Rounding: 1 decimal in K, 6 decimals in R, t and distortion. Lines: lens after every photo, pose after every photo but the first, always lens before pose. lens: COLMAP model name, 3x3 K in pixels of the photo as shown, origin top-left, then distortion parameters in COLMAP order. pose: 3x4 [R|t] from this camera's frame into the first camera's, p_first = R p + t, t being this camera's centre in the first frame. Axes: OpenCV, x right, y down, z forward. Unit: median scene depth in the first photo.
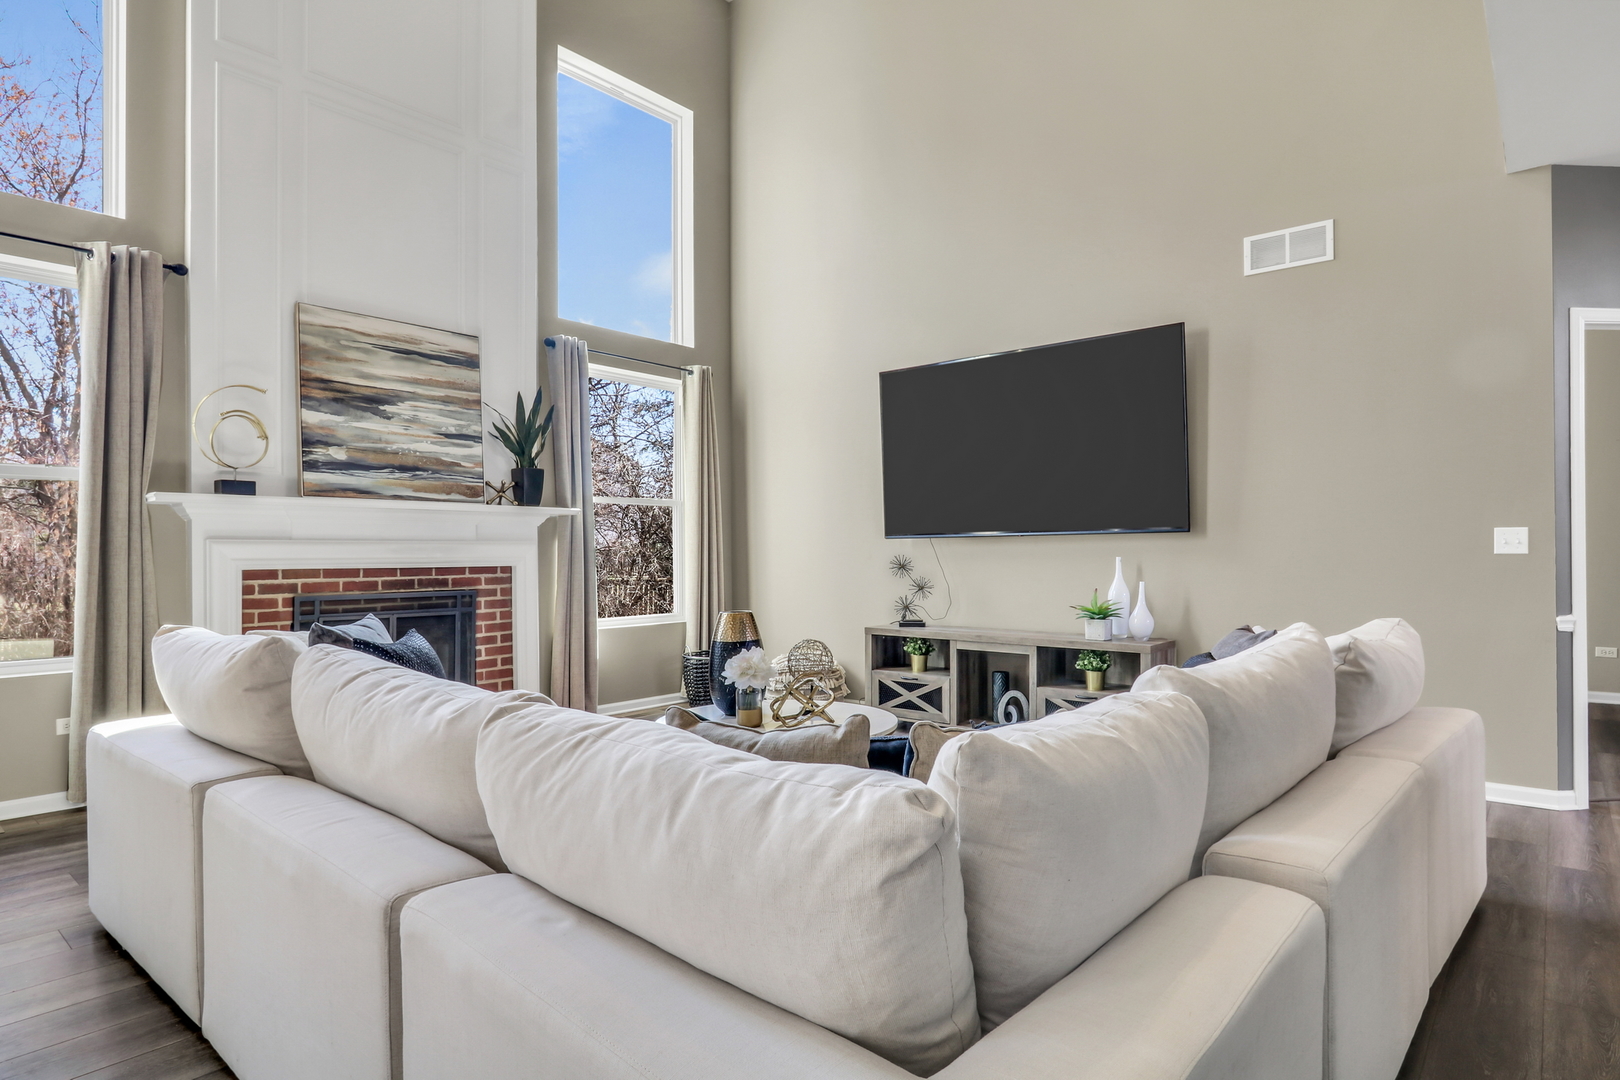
lens RADIAL K [[885.5, 0, 808.9], [0, 885.5, 548.8], [0, 0, 1]] dist [-0.017620, 0.004302]
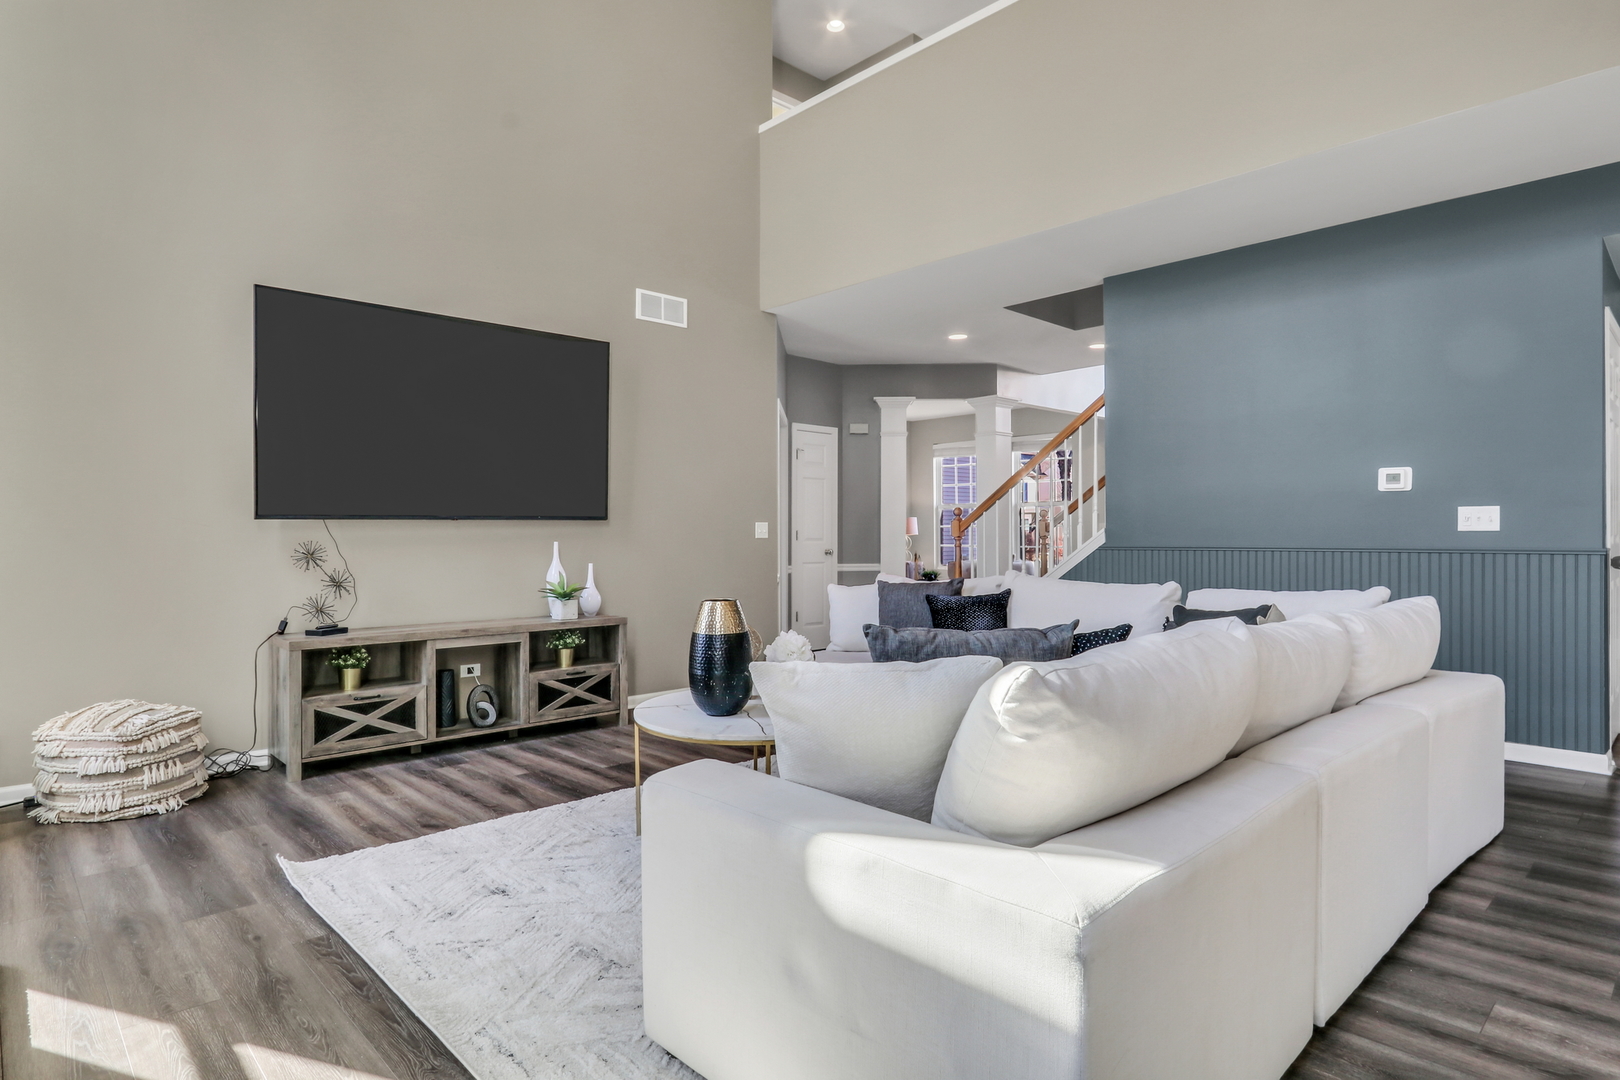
lens RADIAL K [[885.5, 0, 802.9], [0, 885.5, 534.0], [0, 0, 1]] dist [-0.017620, 0.004302]
pose [[0.113131, 0.006890, 0.993556, -0.690984], [-0.000432, 0.999976, -0.006886, 0.007080], [-0.993580, 0.000350, 0.113131, 0.586102]]
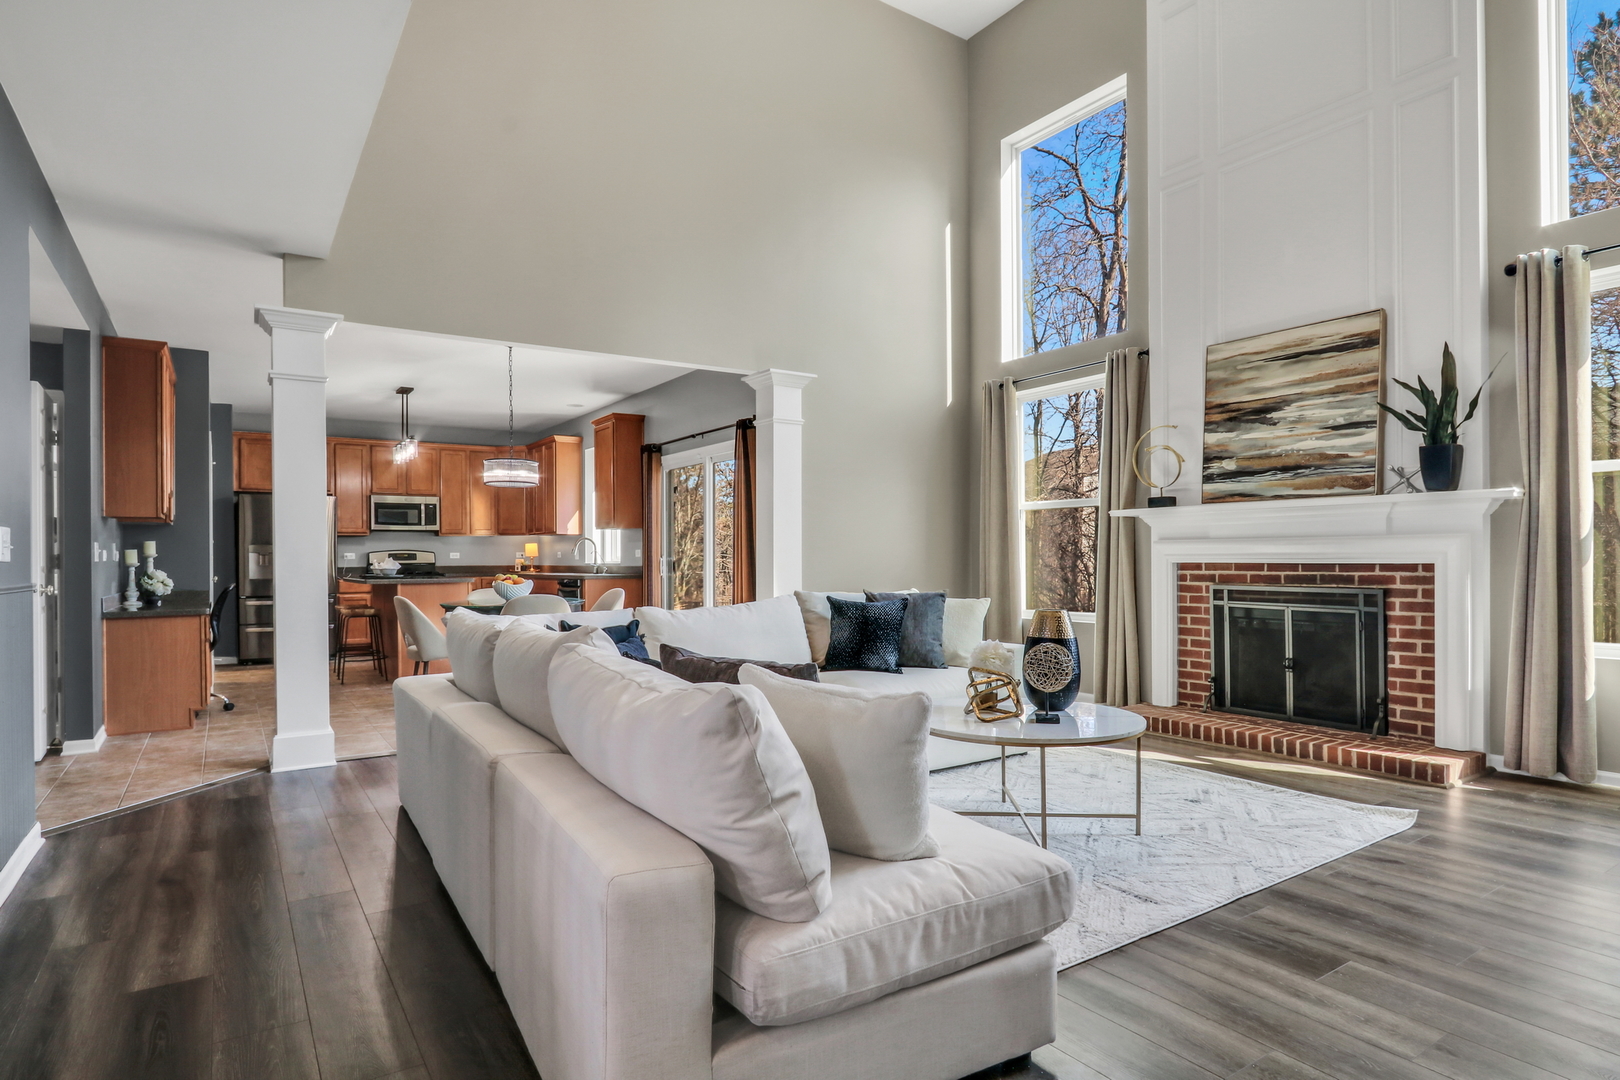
lens RADIAL K [[885.5, 0, 792.2], [0, 885.5, 563.4], [0, 0, 1]] dist [-0.017620, 0.004302]
pose [[-0.285014, 0.016509, -0.958381, 0.708418], [0.015331, 0.999802, 0.012664, -0.000692], [0.958401, -0.011083, -0.285211, 0.723155]]
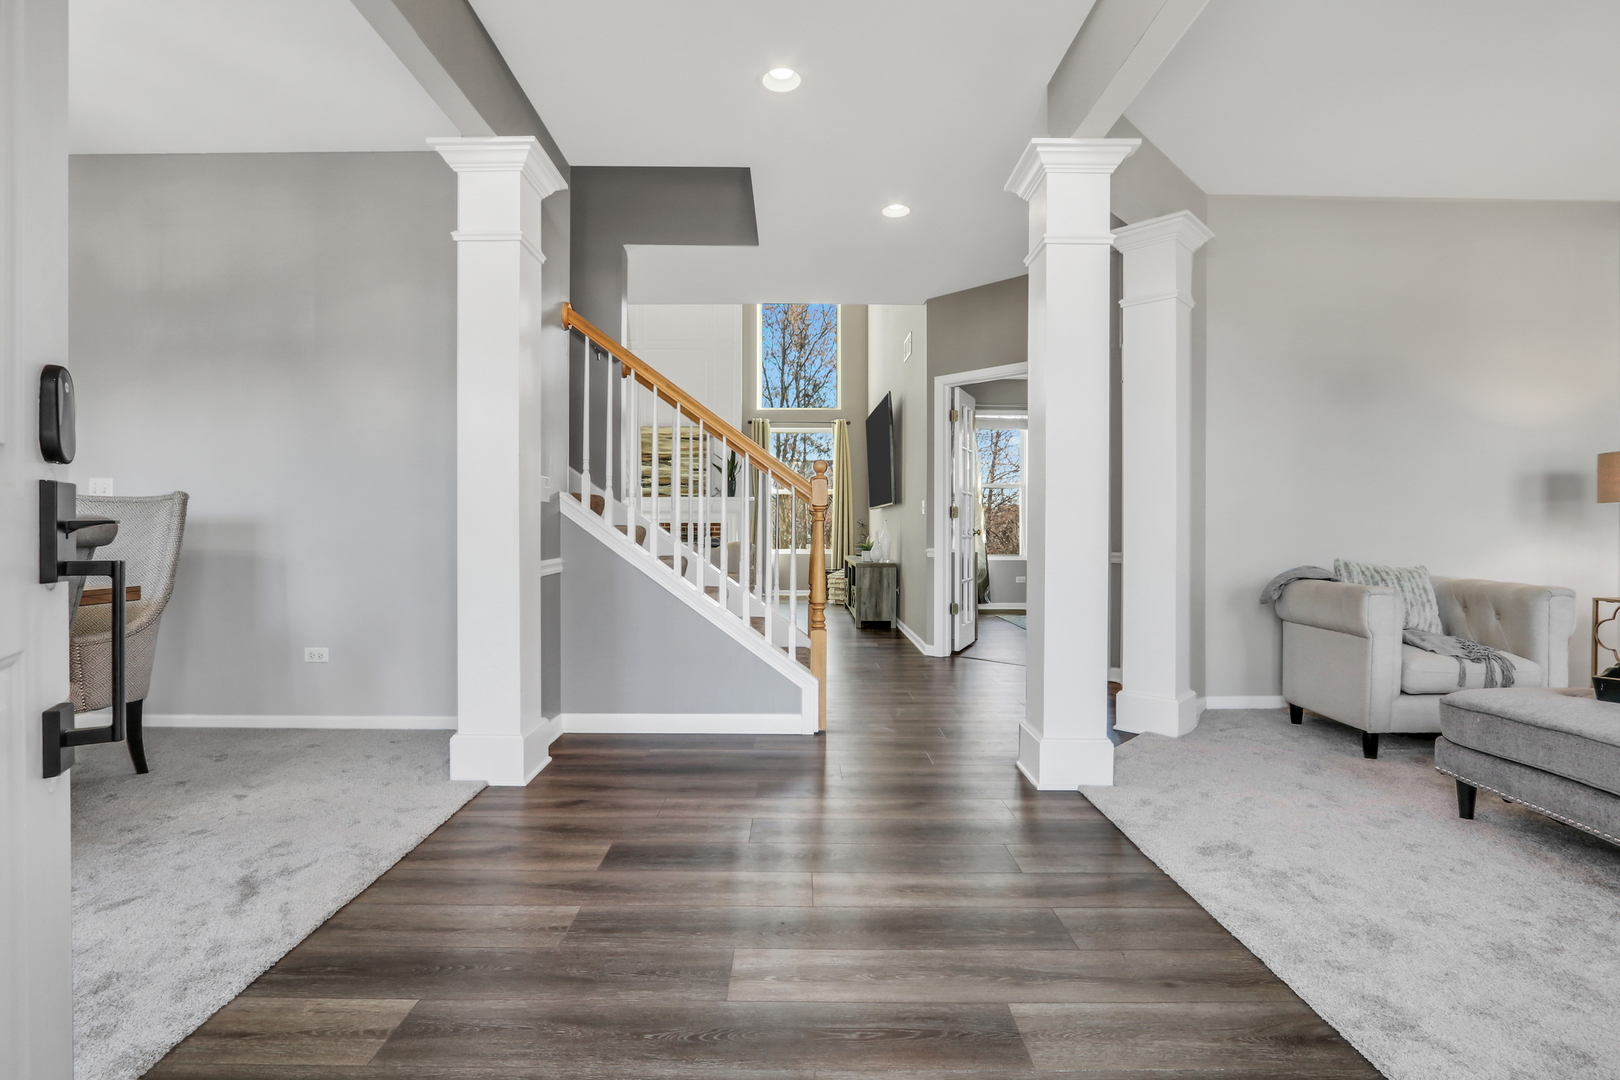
lens RADIAL K [[748.6, 0, 803.6], [0, 748.6, 531.9], [0, 0, 1]] dist [-0.013269, 0.001059]
pose [[0.649741, 0.010297, -0.760086, 1.422017], [-0.000996, 0.999919, 0.012695, 0.018260], [0.760155, -0.007492, 0.649699, -0.134938]]
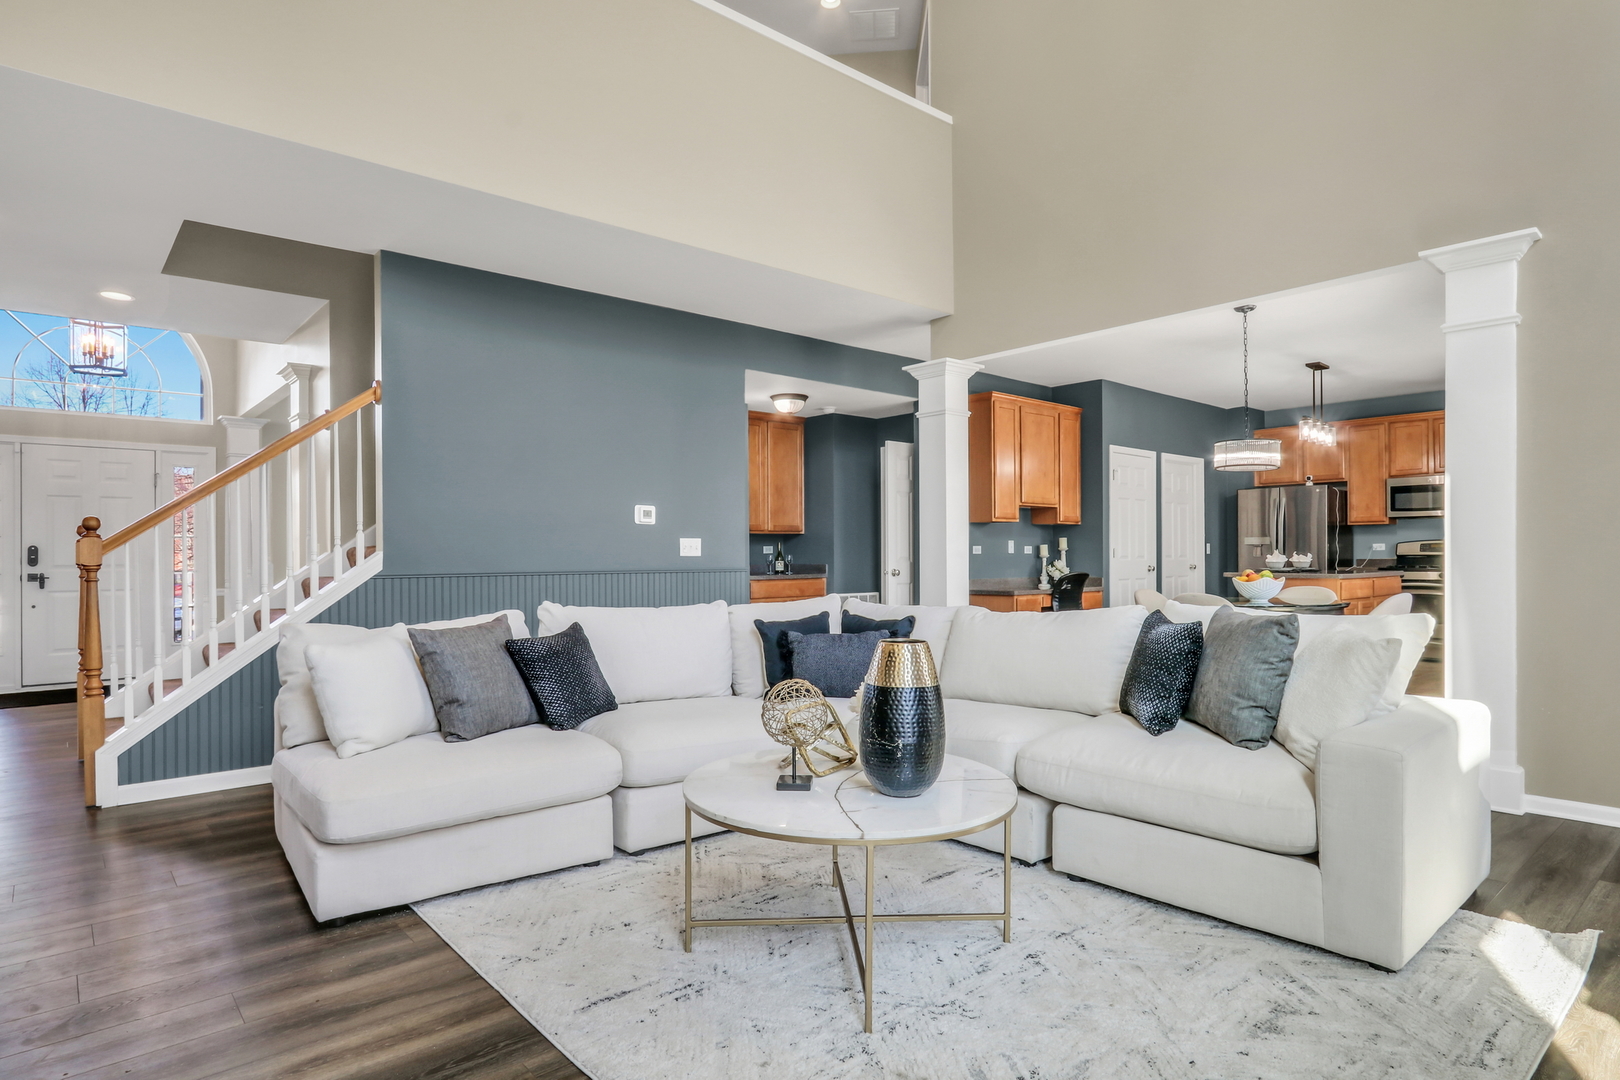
lens RADIAL K [[885.5, 0, 800.2], [0, 885.5, 546.7], [0, 0, 1]] dist [-0.017620, 0.004302]
pose [[-0.987760, 0.015959, 0.155163, -0.071986], [0.013486, 0.999765, -0.016974, 0.007167], [-0.155397, -0.014674, -0.987743, 1.200894]]
